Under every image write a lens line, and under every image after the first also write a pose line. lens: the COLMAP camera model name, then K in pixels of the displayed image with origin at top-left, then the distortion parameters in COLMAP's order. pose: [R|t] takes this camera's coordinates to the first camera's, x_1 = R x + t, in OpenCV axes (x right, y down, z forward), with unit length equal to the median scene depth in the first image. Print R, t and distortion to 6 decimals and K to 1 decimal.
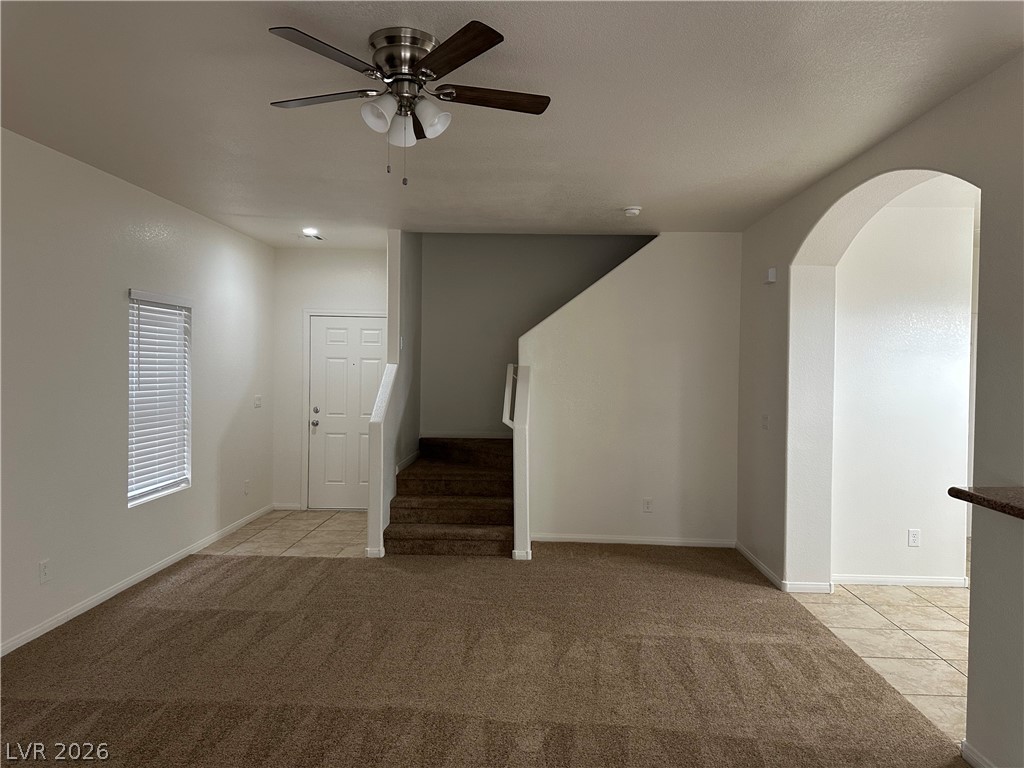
lens RADIAL K [[724.6, 0, 512.0], [0, 724.6, 384.0], [0, 0, 1]] dist [0.026100, -0.031861]
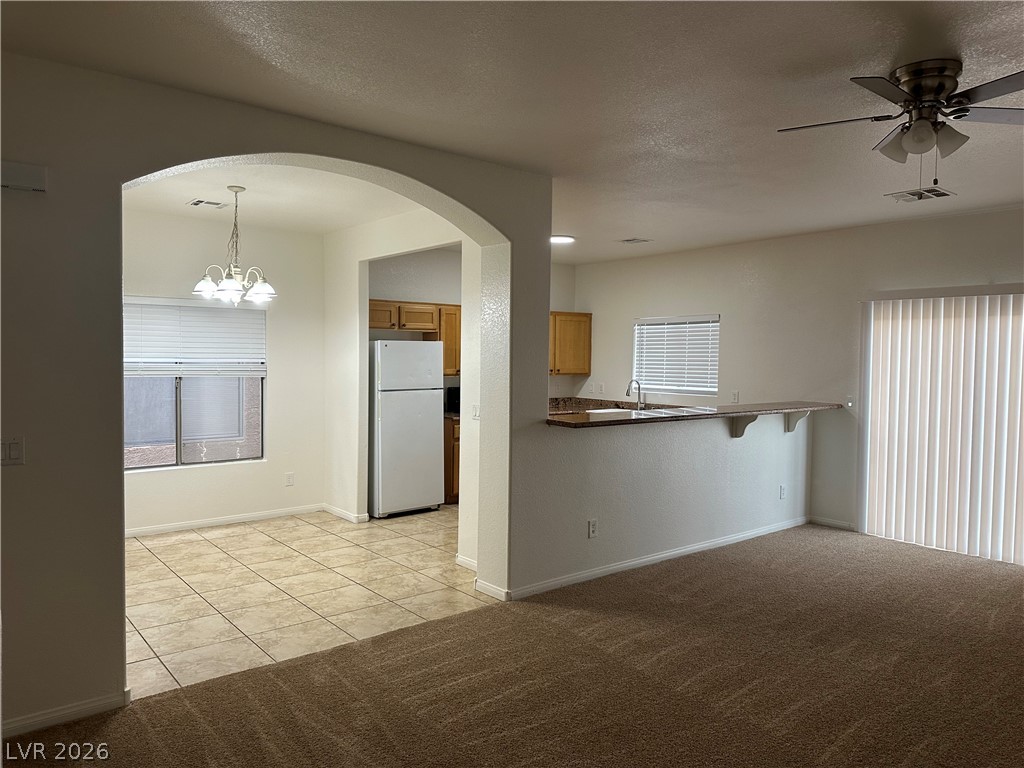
lens RADIAL K [[713.6, 0, 512.0], [0, 713.6, 384.0], [0, 0, 1]] dist [0.169047, -0.351753]
pose [[-0.660818, -0.049723, 0.748897, -0.376064], [-0.002291, 0.997932, 0.064237, -0.041188], [-0.750543, 0.040734, -0.659565, 1.419672]]
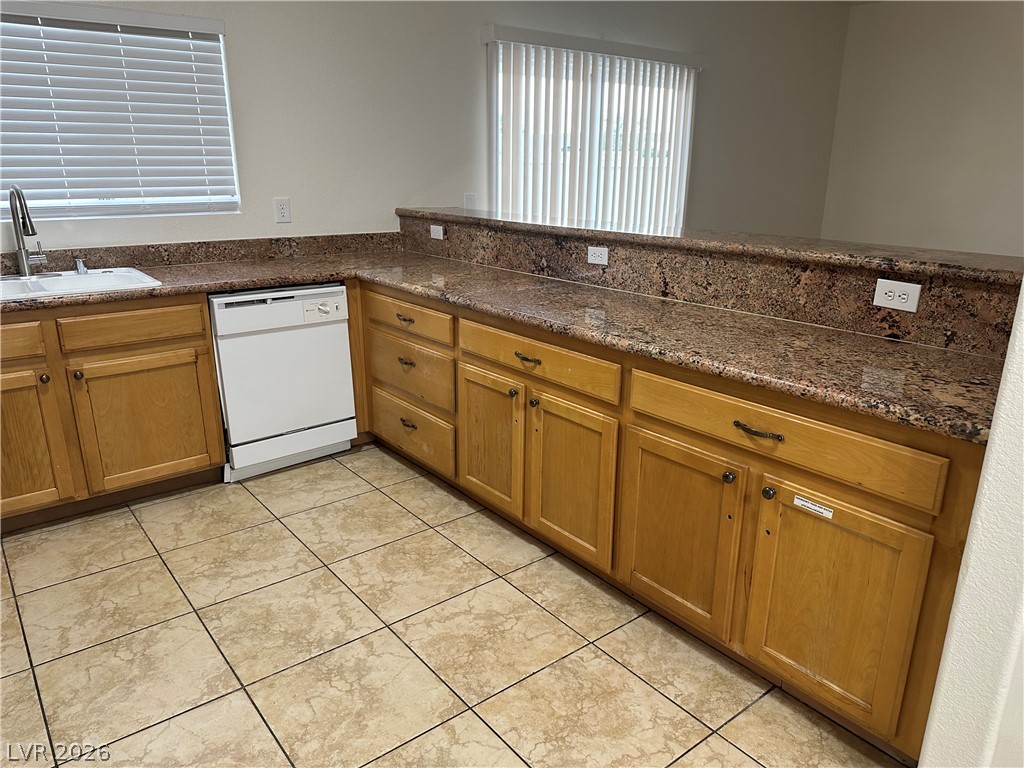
lens RADIAL K [[723.7, 0, 515.9], [0, 723.7, 402.3], [0, 0, 1]] dist [0.007888, -0.043558]
pose [[-0.760483, 0.182224, -0.623265, 0.989924], [-0.038969, 0.945281, 0.323920, 0.029261], [0.648187, 0.270624, -0.711770, 0.695703]]
